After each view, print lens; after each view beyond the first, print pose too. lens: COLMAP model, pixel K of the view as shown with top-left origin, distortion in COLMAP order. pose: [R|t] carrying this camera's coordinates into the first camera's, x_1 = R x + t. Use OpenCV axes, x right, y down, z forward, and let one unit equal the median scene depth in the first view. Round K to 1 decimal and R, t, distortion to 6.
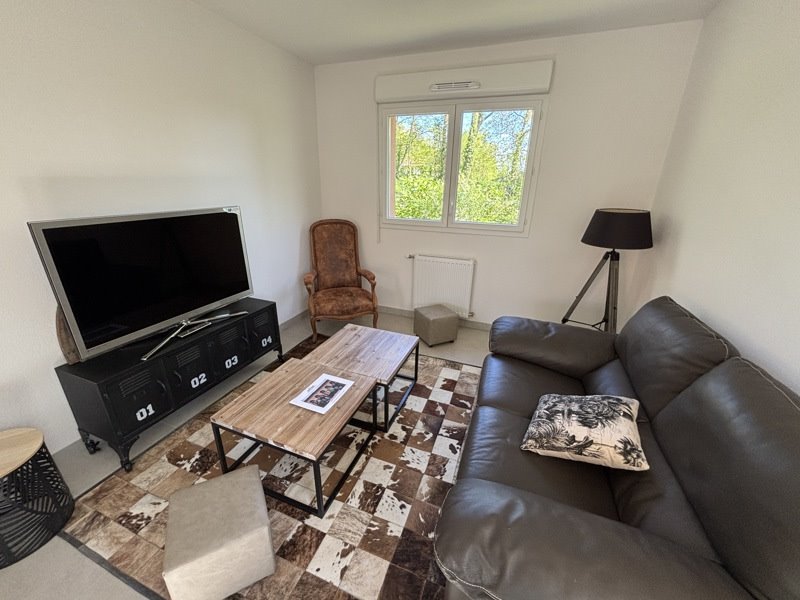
lens RADIAL K [[318.7, 0, 400.0], [0, 318.7, 300.0], [0, 0, 1]] dist [0.001109, 0.000035]
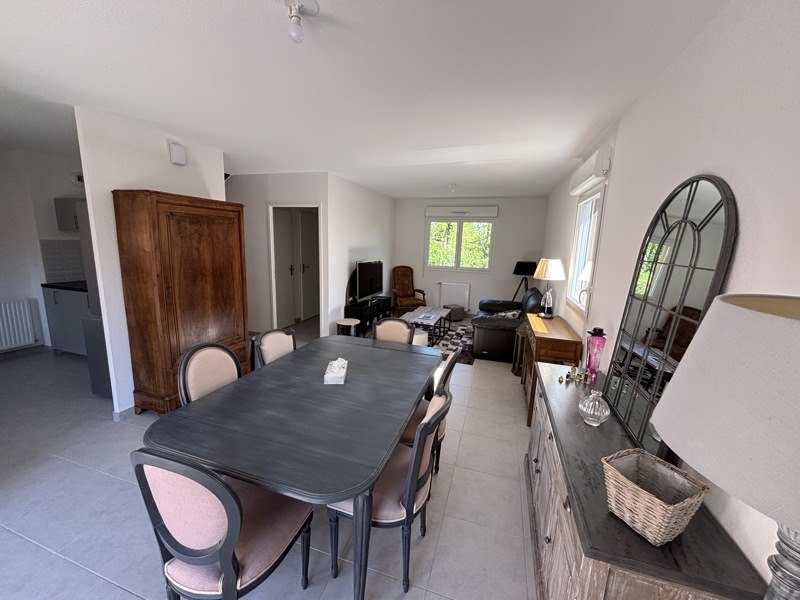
lens RADIAL K [[318.7, 0, 400.0], [0, 318.7, 300.0], [0, 0, 1]] dist [0.001109, 0.000035]
pose [[0.998566, -0.003626, 0.053417, -0.418757], [0.013104, 0.983913, -0.178169, 0.431709], [-0.051912, 0.178613, 0.982549, -1.290352]]
